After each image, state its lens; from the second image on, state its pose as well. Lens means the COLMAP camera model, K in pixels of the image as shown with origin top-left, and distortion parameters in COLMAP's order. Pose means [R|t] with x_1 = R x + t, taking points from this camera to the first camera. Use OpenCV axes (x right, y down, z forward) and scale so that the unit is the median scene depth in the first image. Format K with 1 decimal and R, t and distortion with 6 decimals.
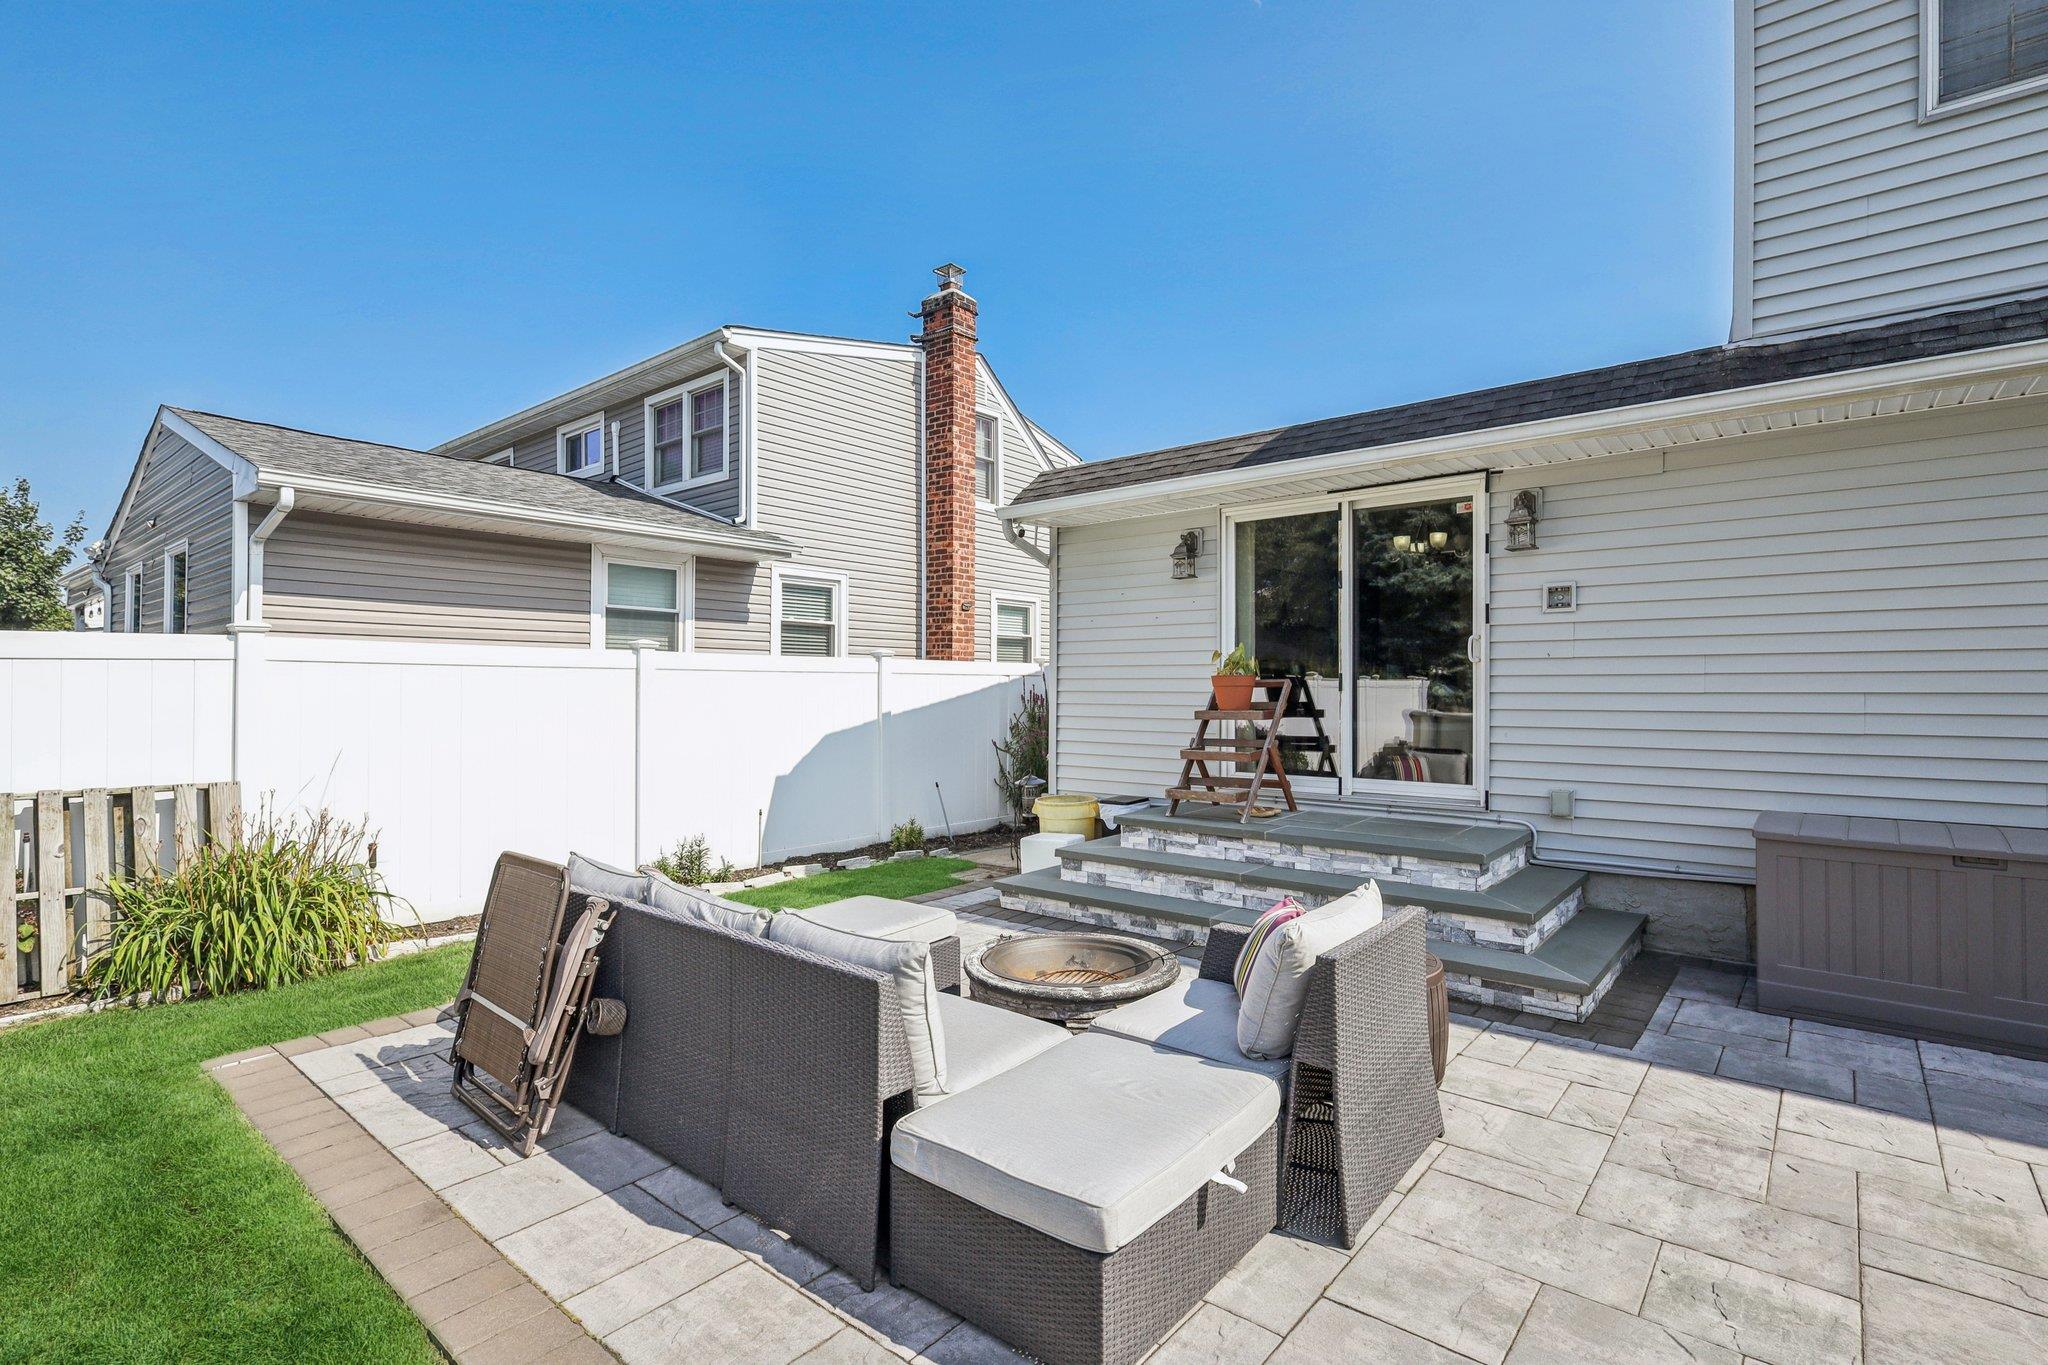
lens RADIAL K [[978.3, 0, 1022.6], [0, 978.3, 672.2], [0, 0, 1]] dist [0.000098, -0.000515]
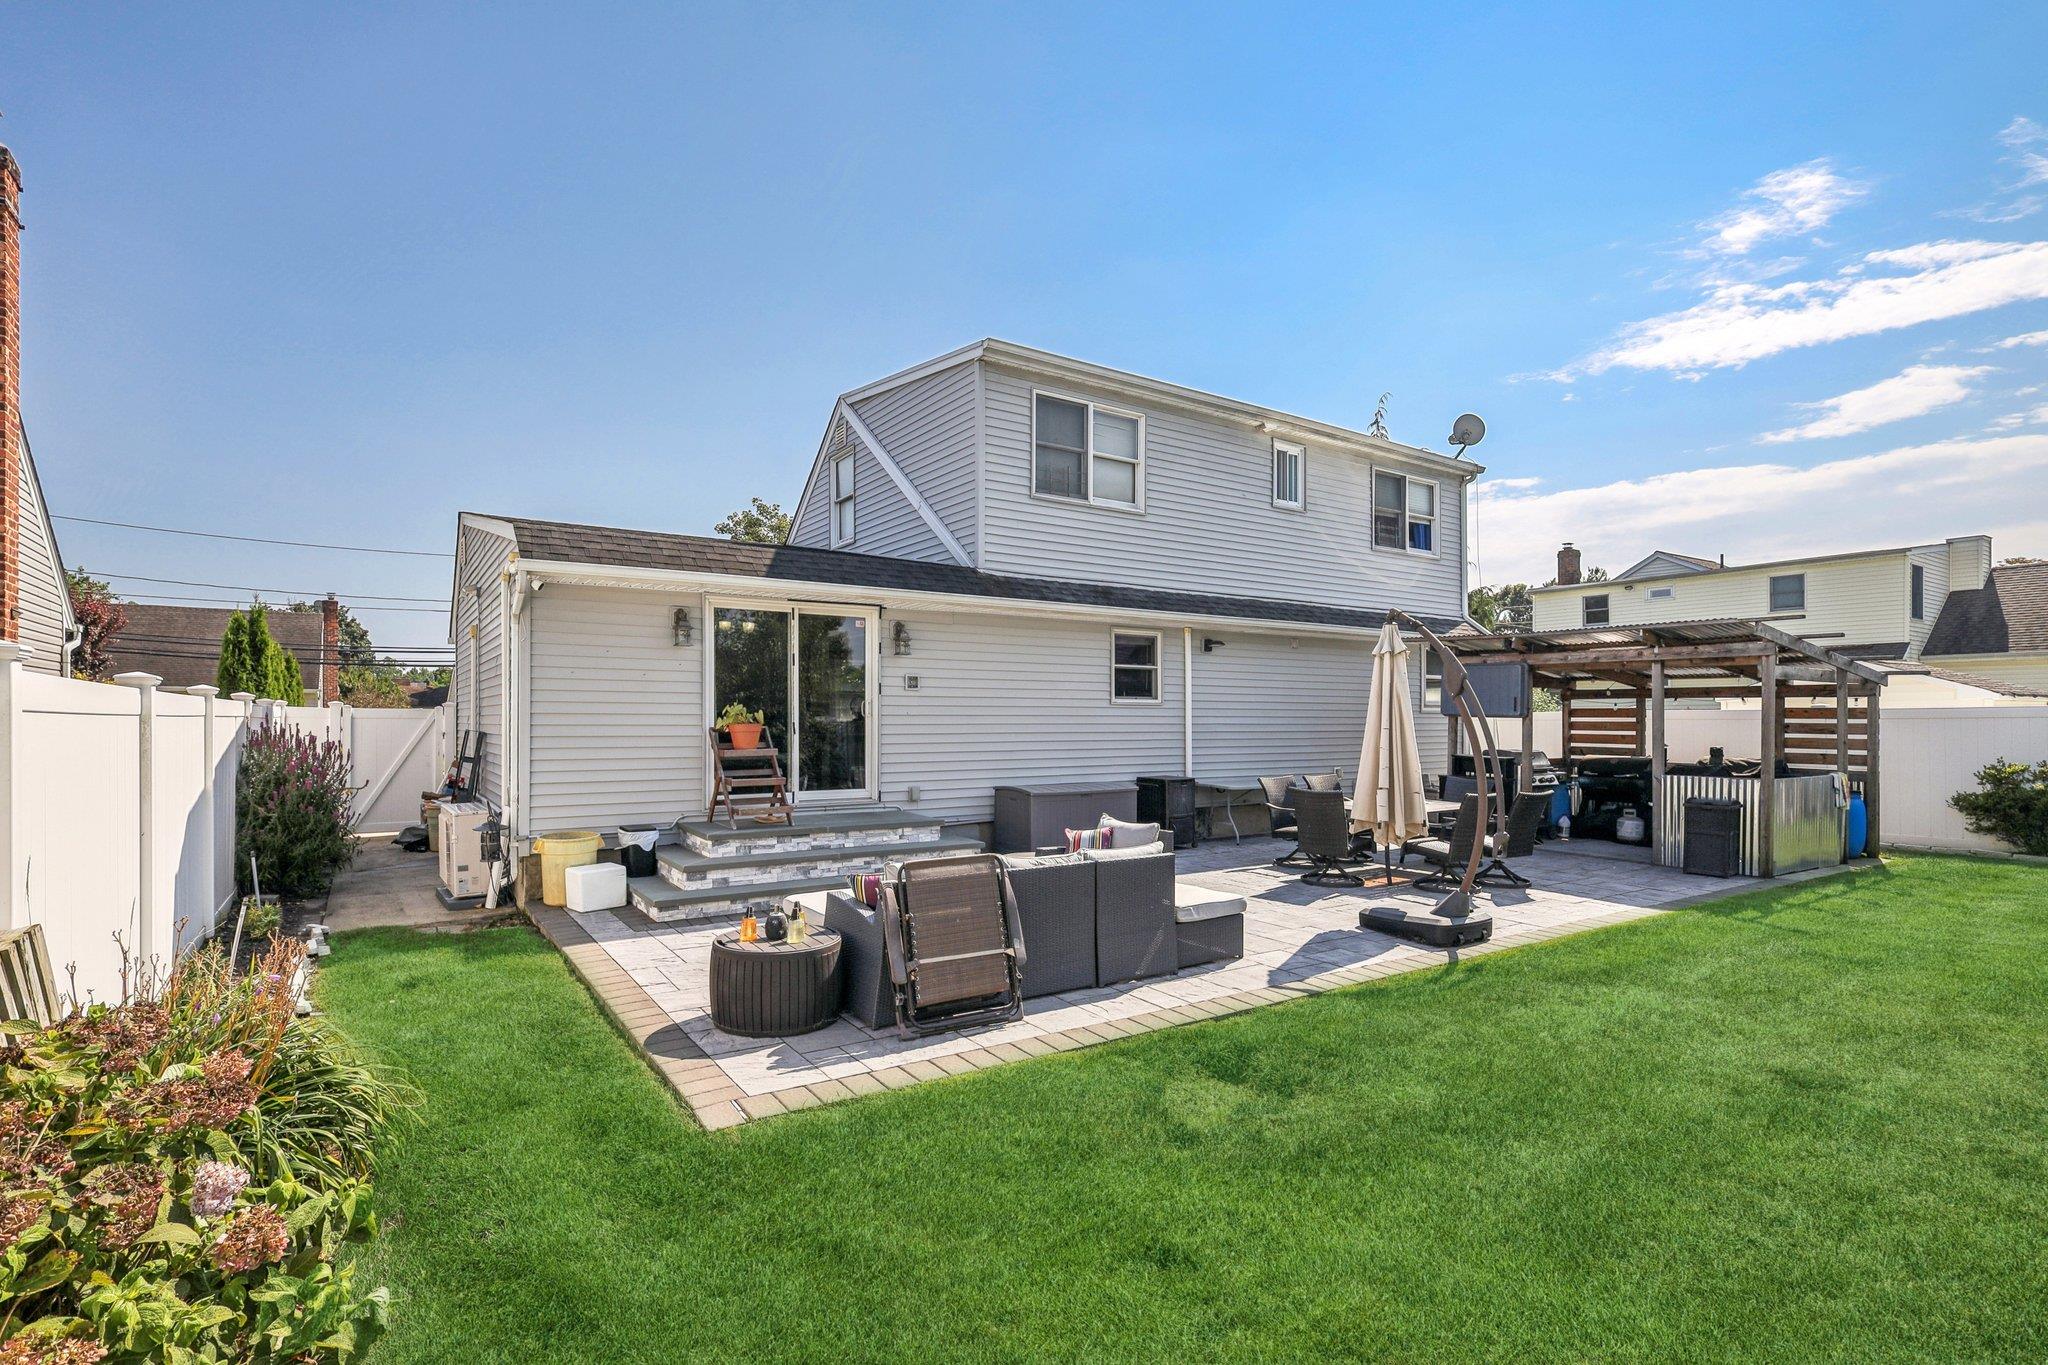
lens RADIAL K [[976.8, 0, 1022.6], [0, 976.8, 717.1], [0, 0, 1]] dist [0.003702, 0.000365]
pose [[0.275490, 0.000205, 0.961304, -0.803283], [-0.019031, 0.999805, 0.005240, -0.016791], [-0.961116, -0.019739, 0.275440, 0.199441]]
